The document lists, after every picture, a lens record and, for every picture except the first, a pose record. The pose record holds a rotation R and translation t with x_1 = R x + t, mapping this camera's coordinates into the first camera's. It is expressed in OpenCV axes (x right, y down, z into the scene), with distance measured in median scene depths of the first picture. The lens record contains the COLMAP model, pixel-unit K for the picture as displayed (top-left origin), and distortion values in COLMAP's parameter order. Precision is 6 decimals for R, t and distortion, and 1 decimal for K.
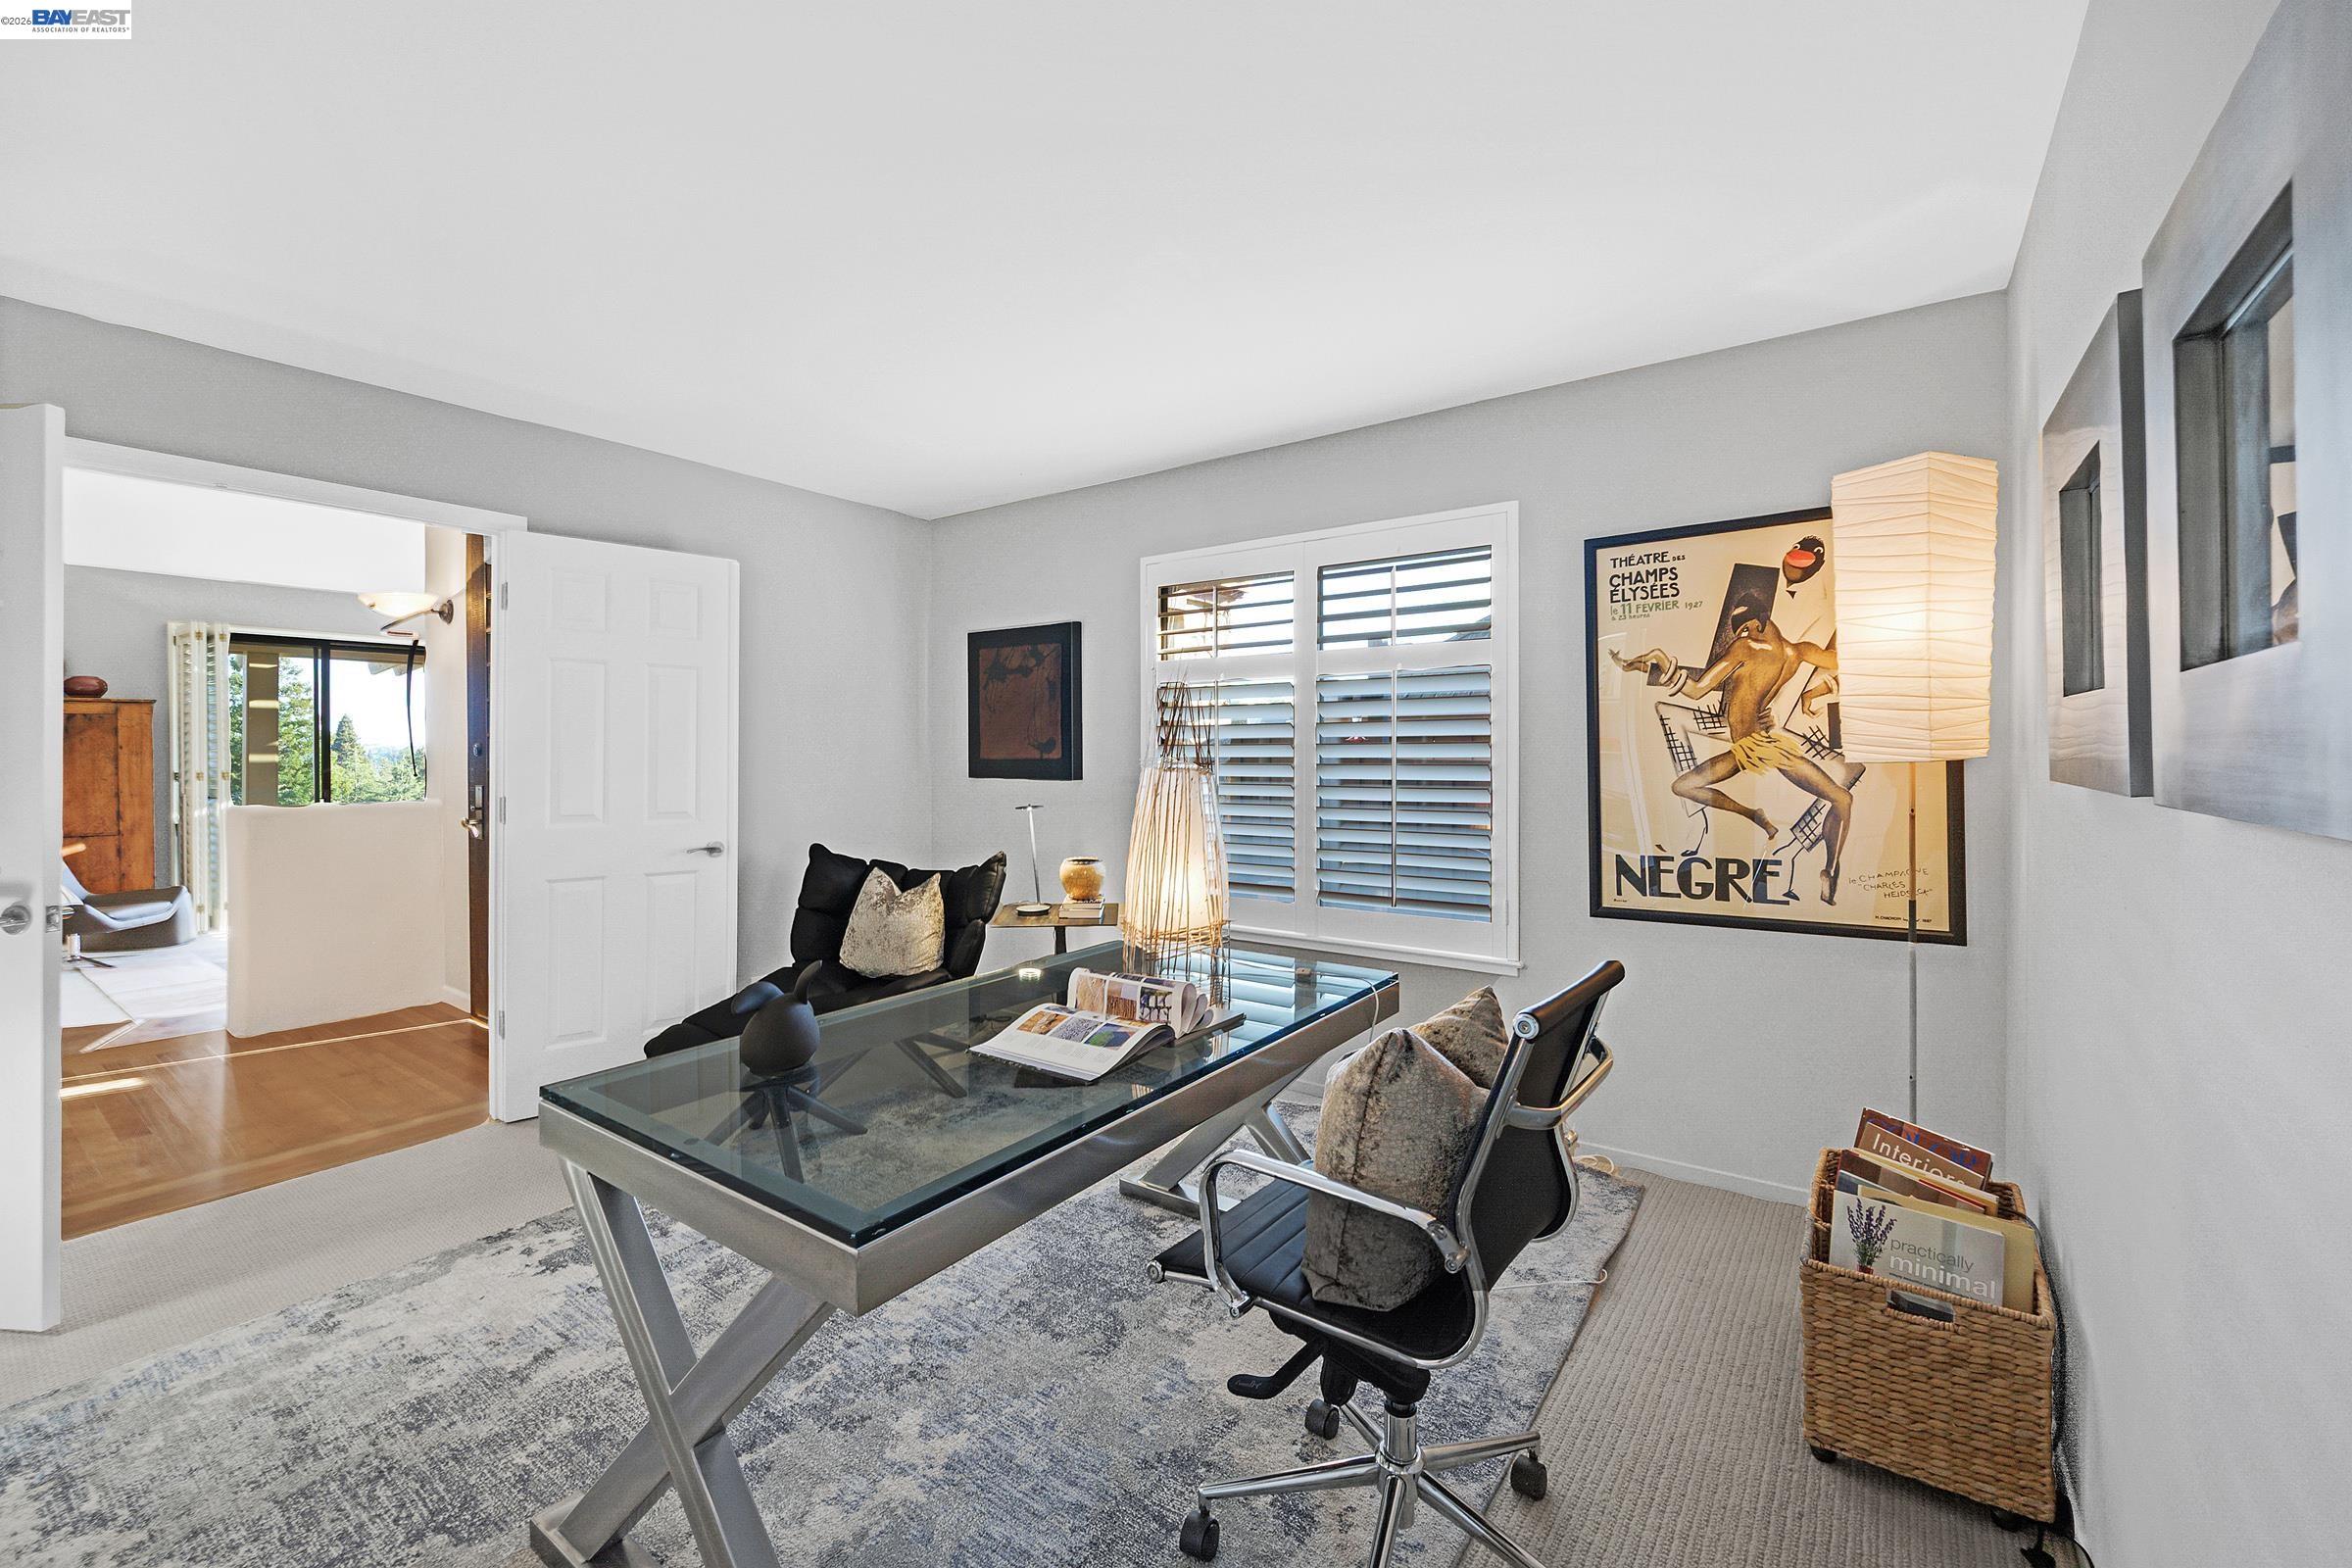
lens RADIAL K [[962.8, 0, 1210.1], [0, 962.8, 751.0], [0, 0, 1]] dist [-0.006268, 0.000333]
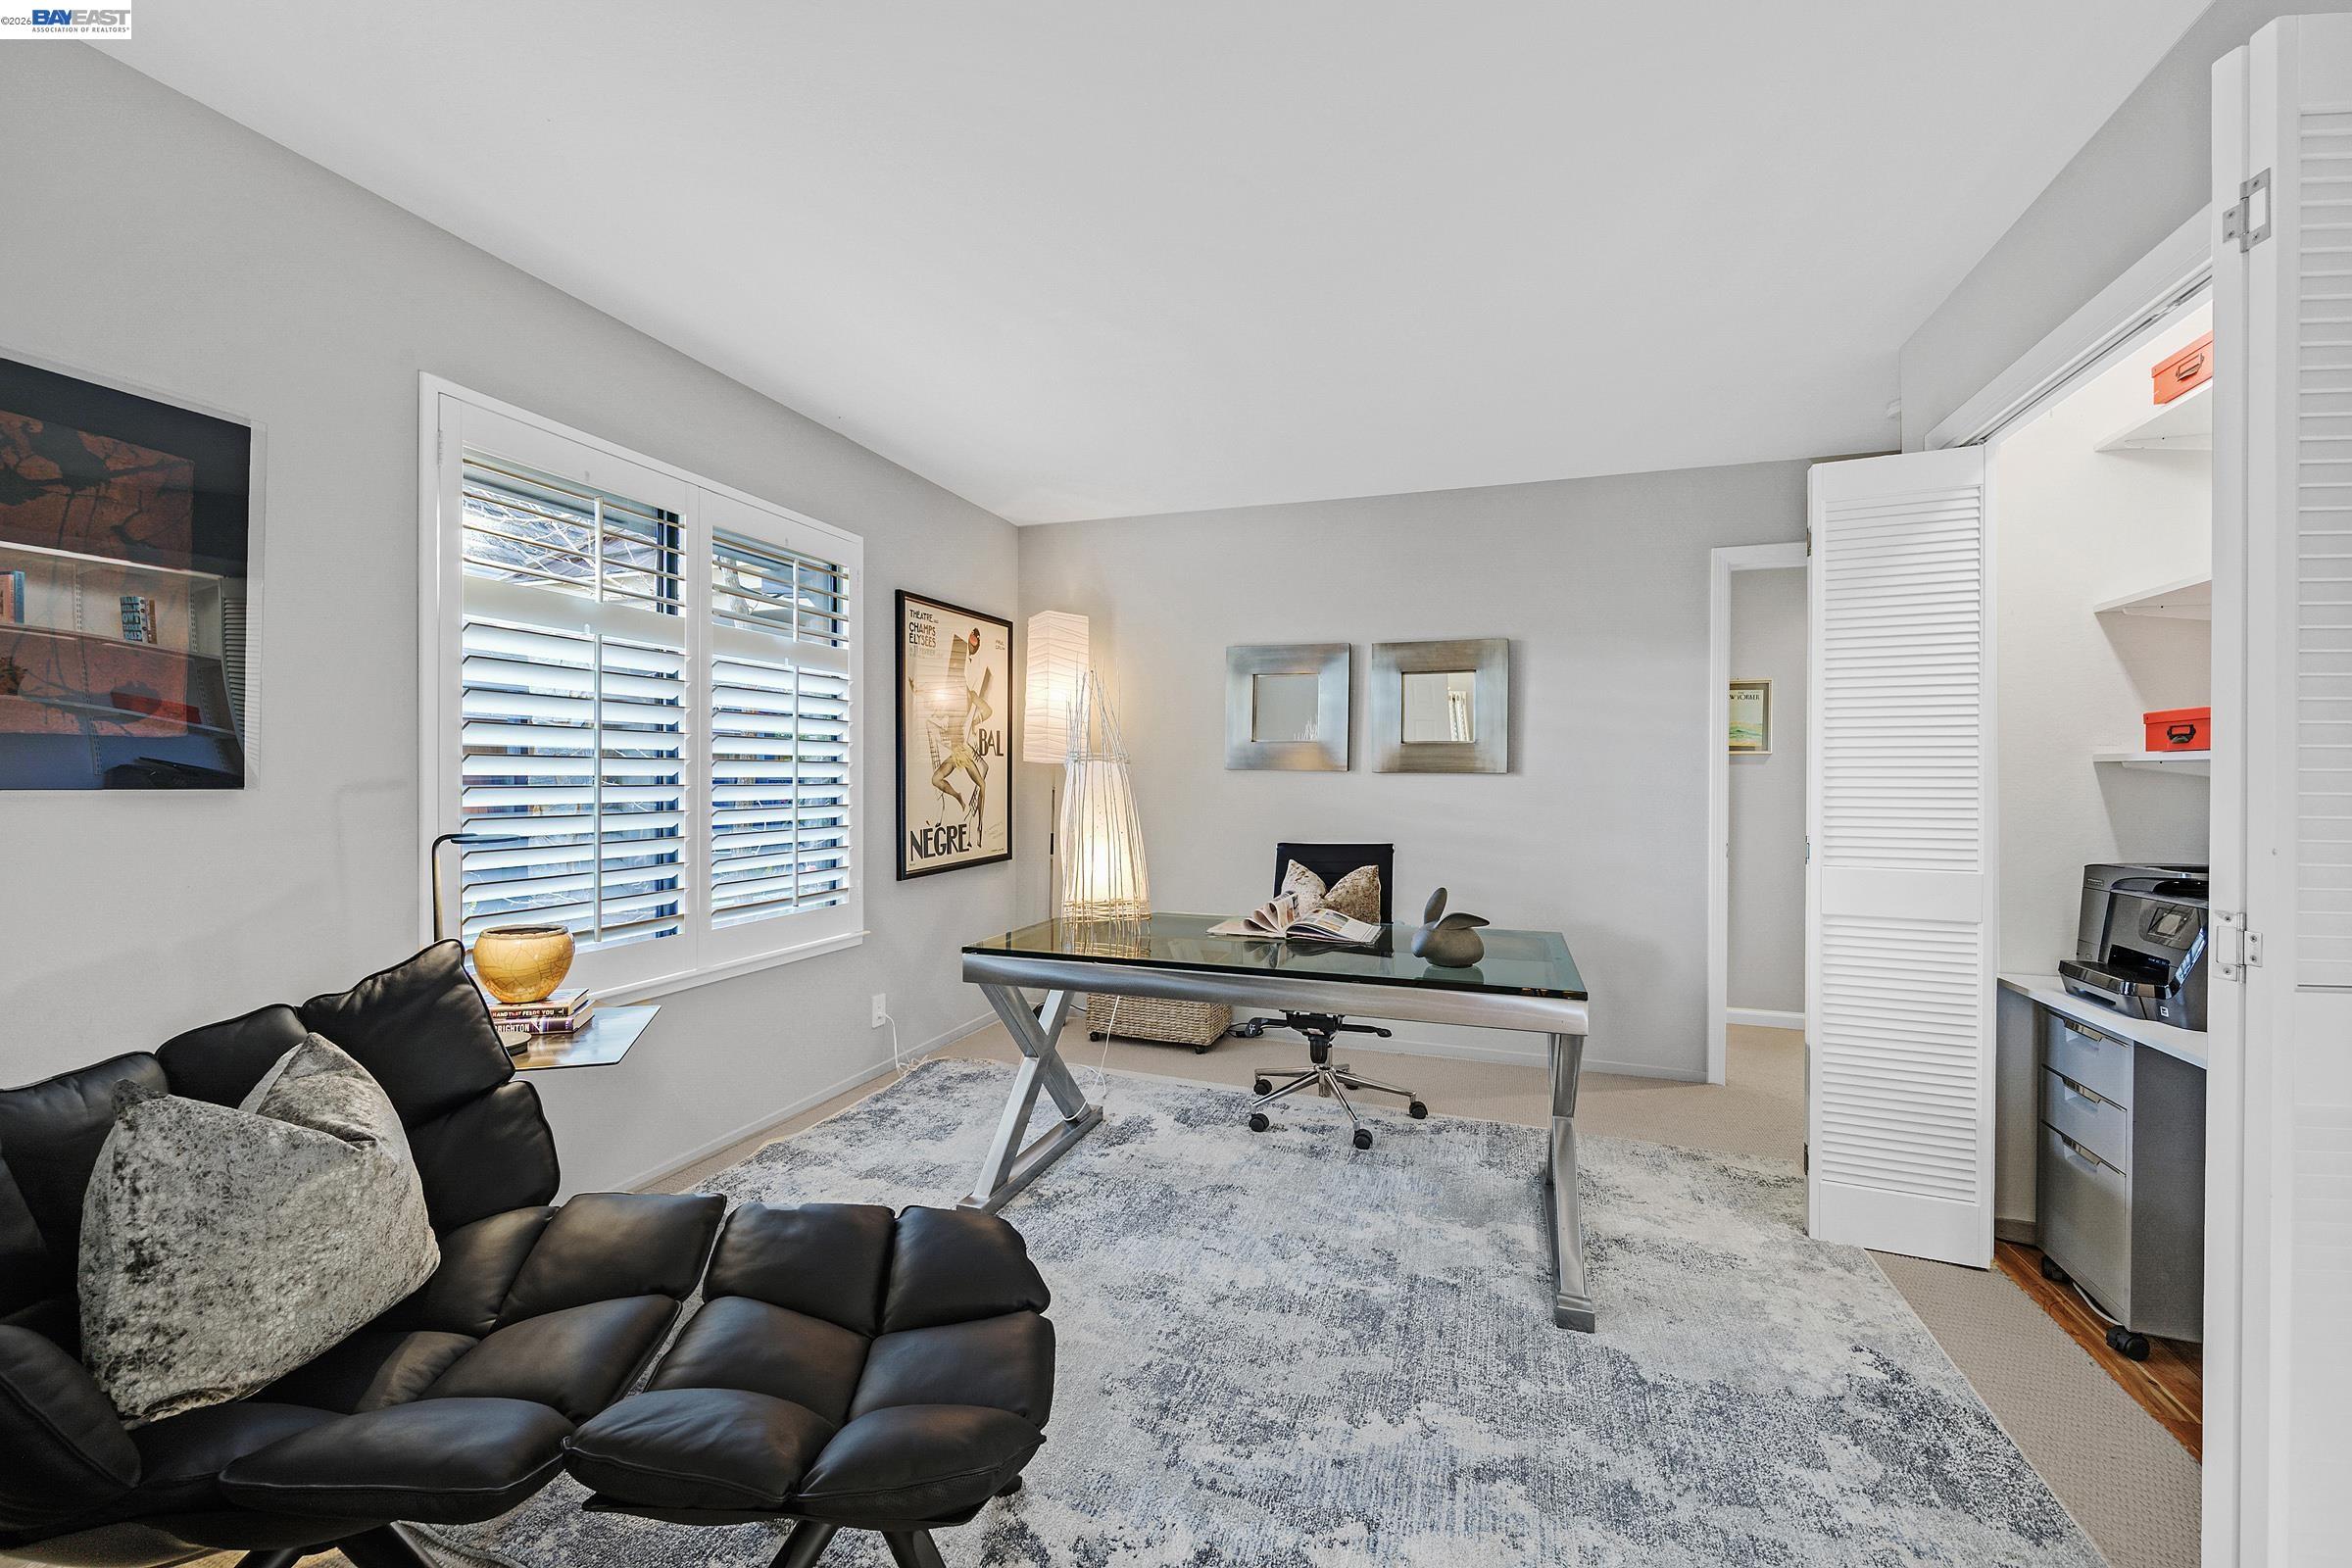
lens RADIAL K [[934.4, 0, 1182.5], [0, 934.4, 781.4], [0, 0, 1]] dist [-0.002439, -0.000339]
pose [[-0.275099, -0.006472, 0.961394, -1.022222], [-0.009141, 0.999950, 0.004116, 0.032361], [-0.961372, -0.007656, -0.275144, 1.087802]]
